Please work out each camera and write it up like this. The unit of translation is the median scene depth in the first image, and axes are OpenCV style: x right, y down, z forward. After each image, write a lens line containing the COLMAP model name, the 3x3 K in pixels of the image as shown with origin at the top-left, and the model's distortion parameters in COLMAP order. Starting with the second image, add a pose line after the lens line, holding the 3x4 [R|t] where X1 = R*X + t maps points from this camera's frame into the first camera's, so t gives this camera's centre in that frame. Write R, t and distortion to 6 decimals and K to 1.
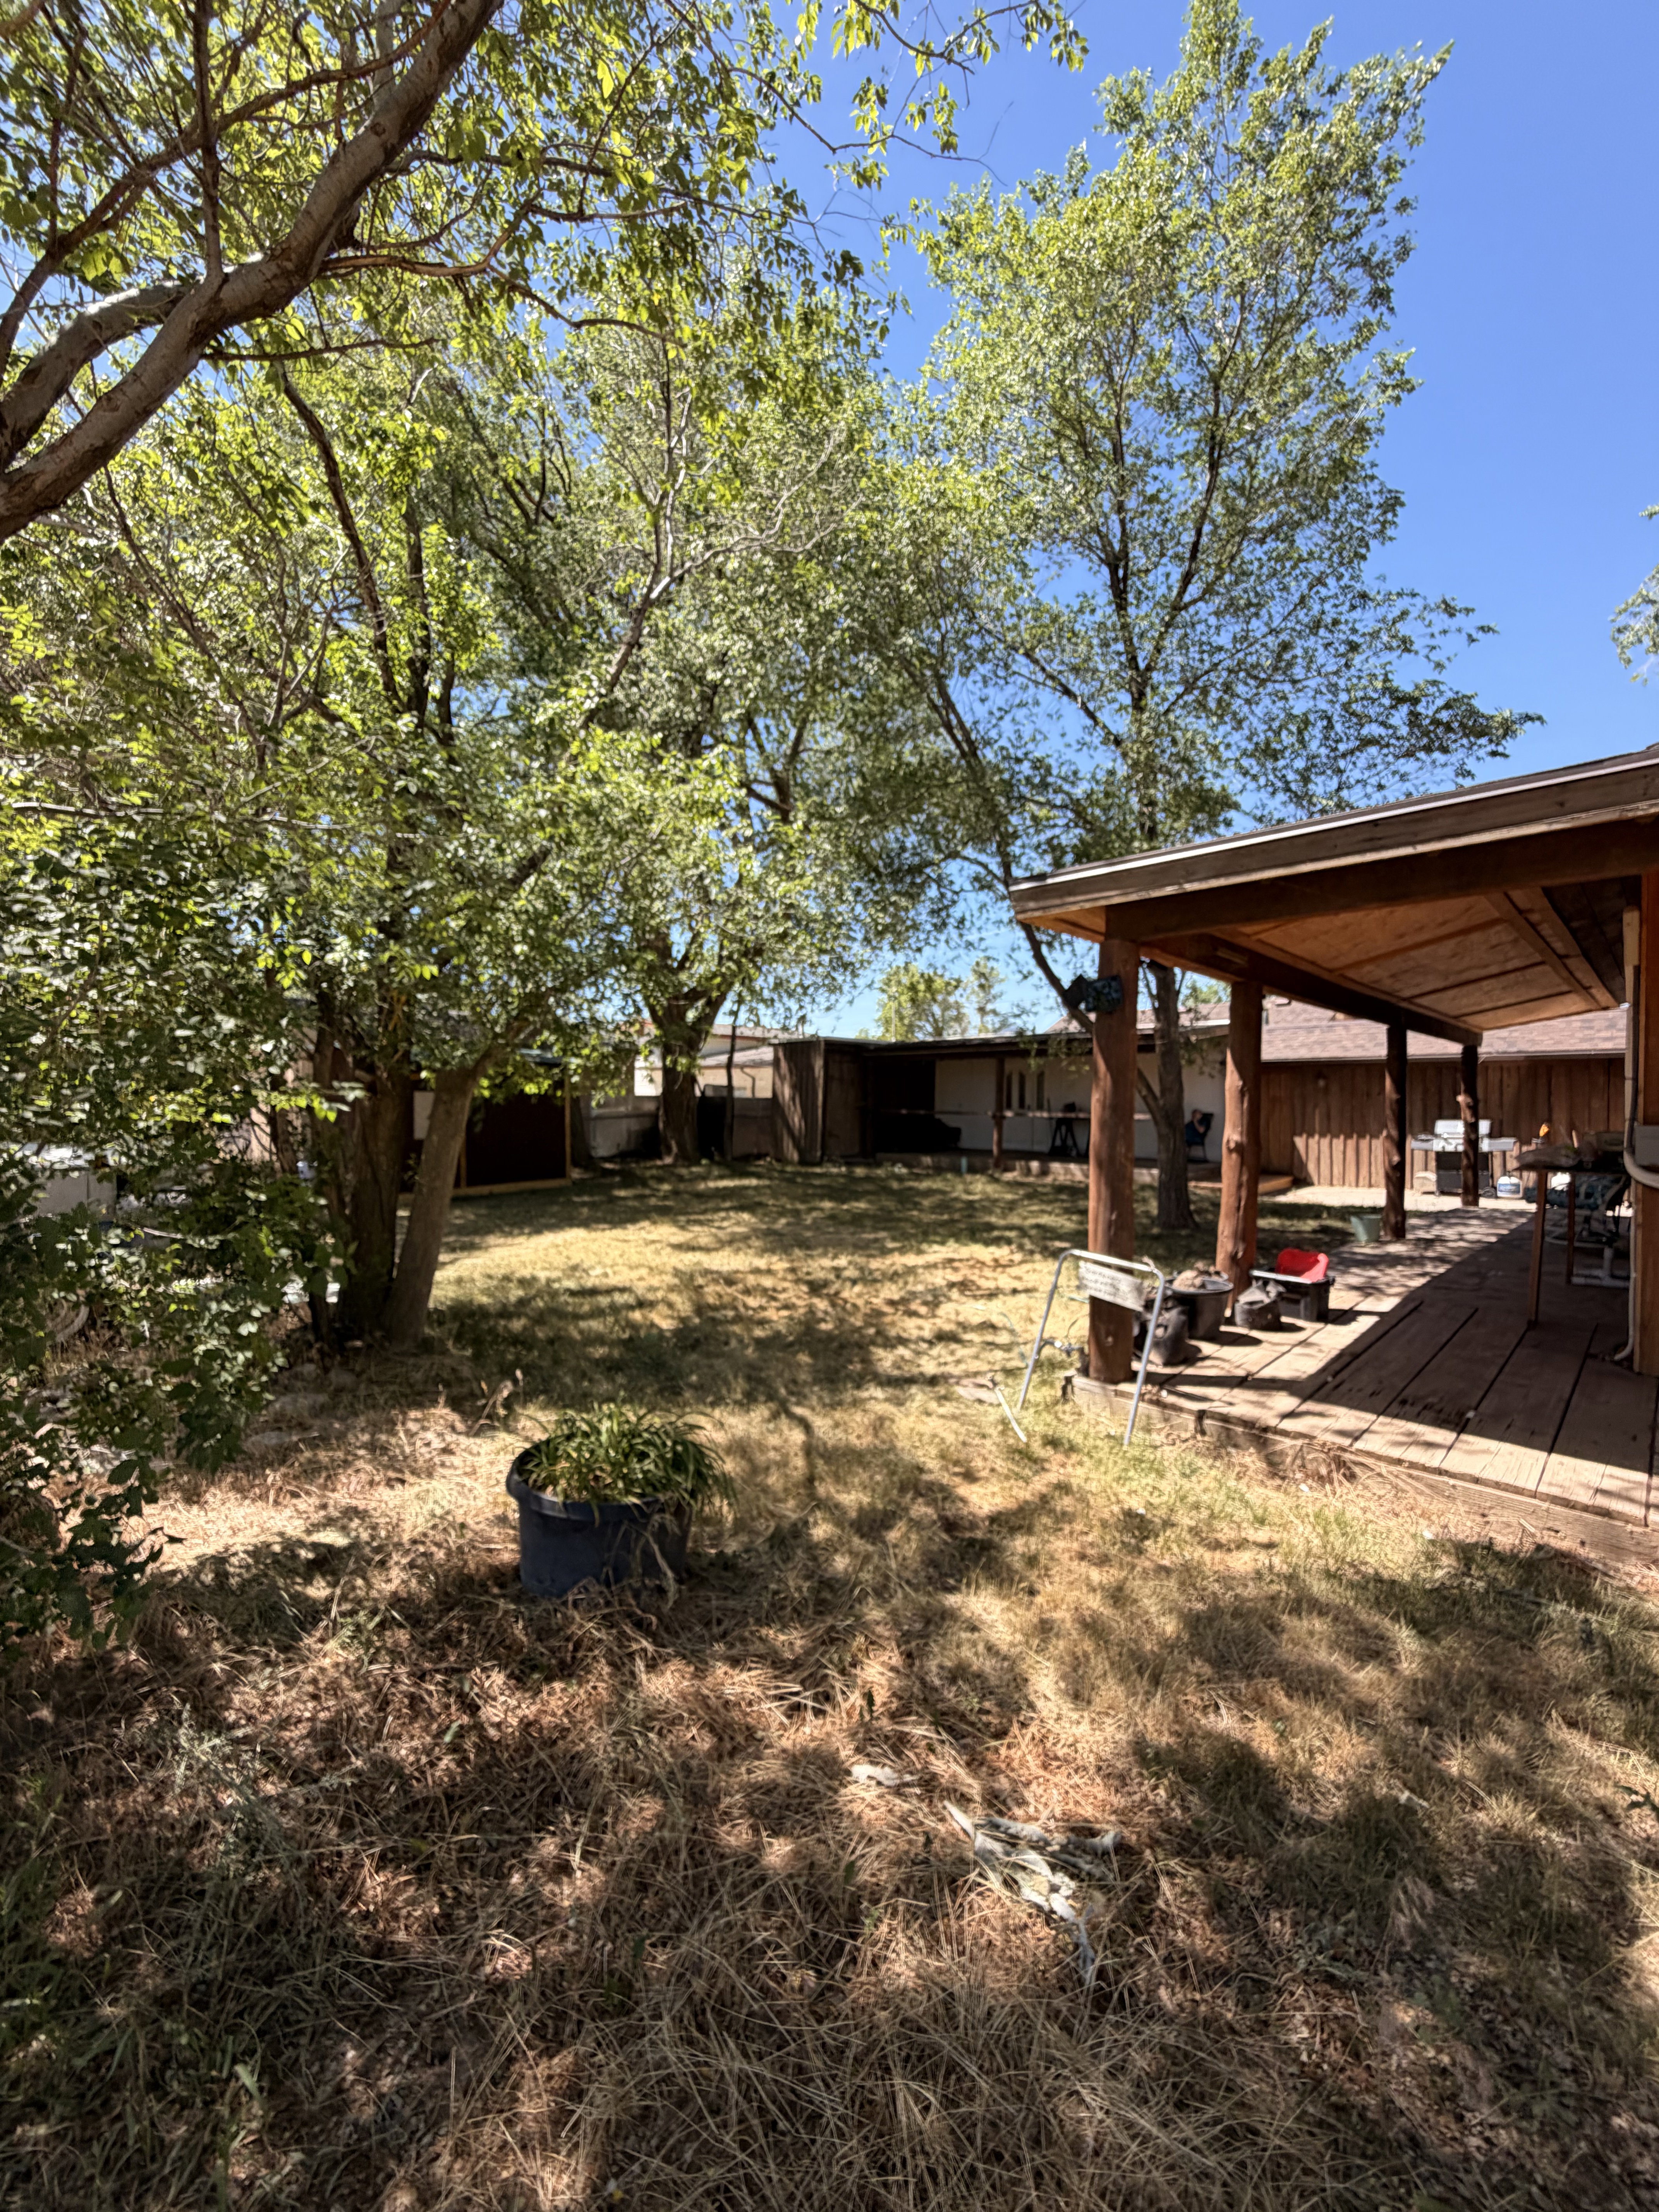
lens RADIAL K [[878.9, 0, 823.9], [0, 878.9, 1101.9], [0, 0, 1]] dist [-0.001216, 0.000833]
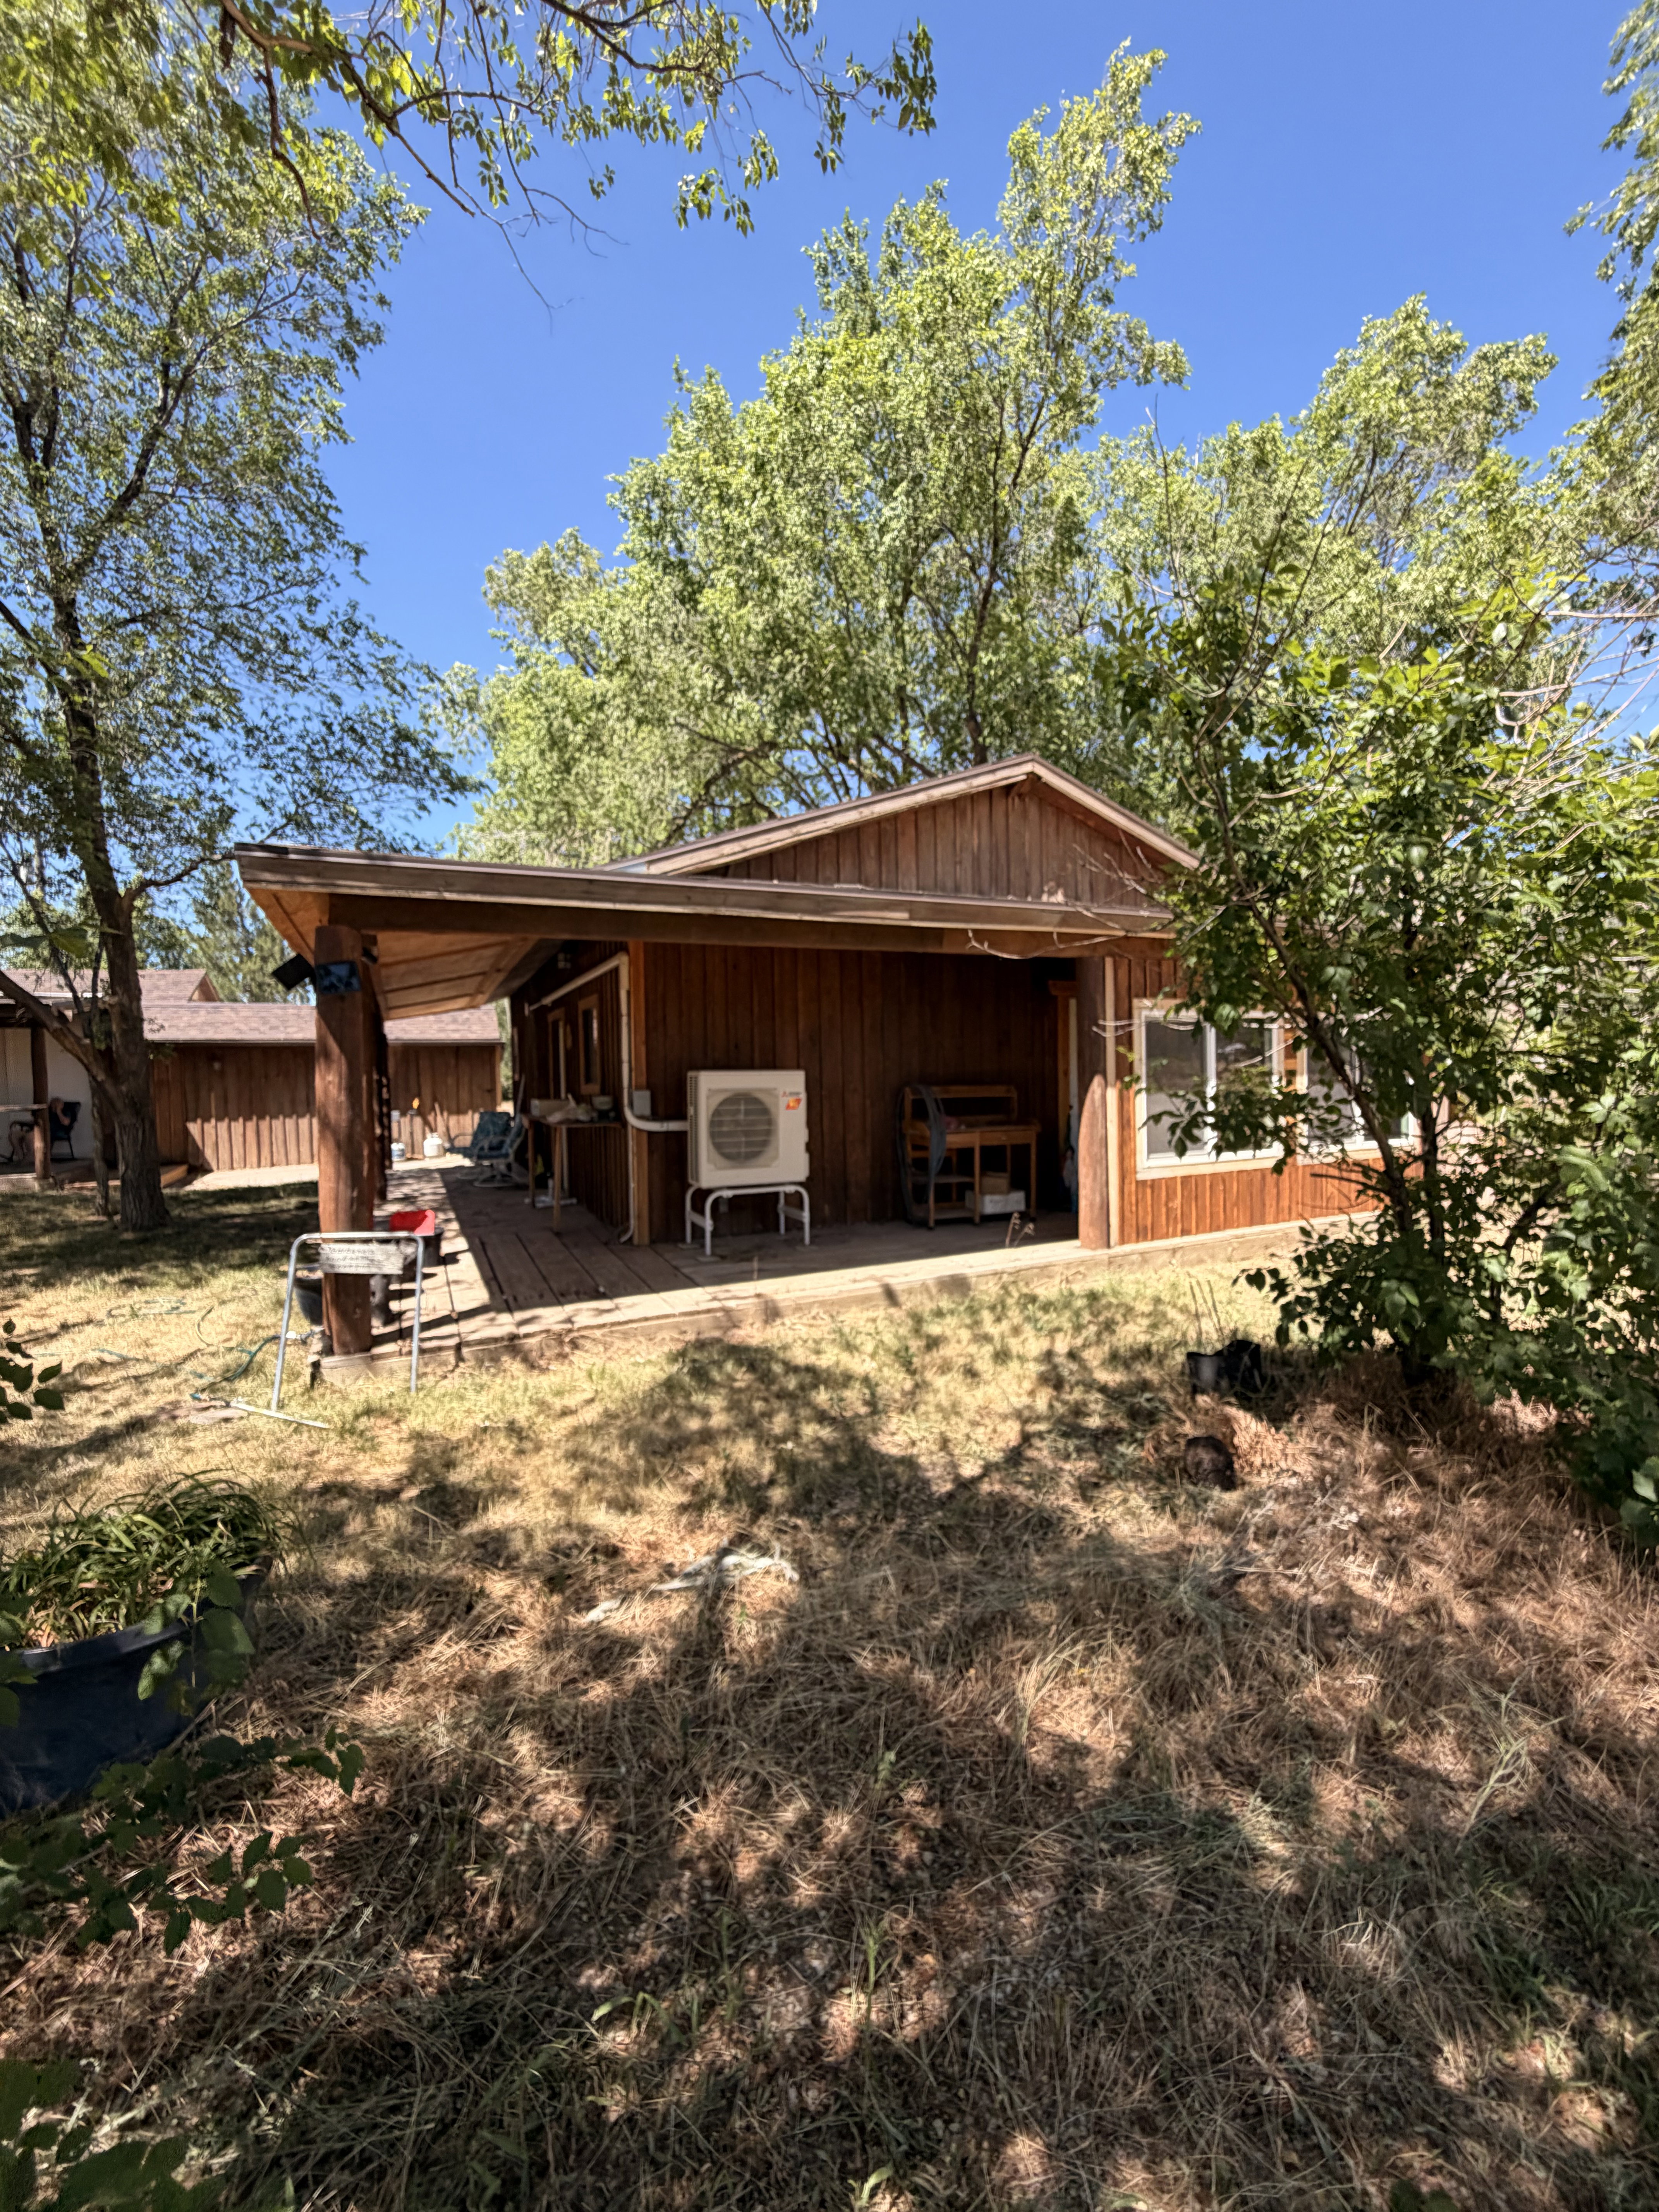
lens RADIAL K [[878.9, 0, 818.6], [0, 878.9, 1105.1], [0, 0, 1]] dist [-0.001216, 0.000833]
pose [[0.353439, -0.043088, 0.934465, -0.513654], [0.021521, 0.999049, 0.037926, -0.001880], [-0.935210, 0.006706, 0.354030, 0.137524]]
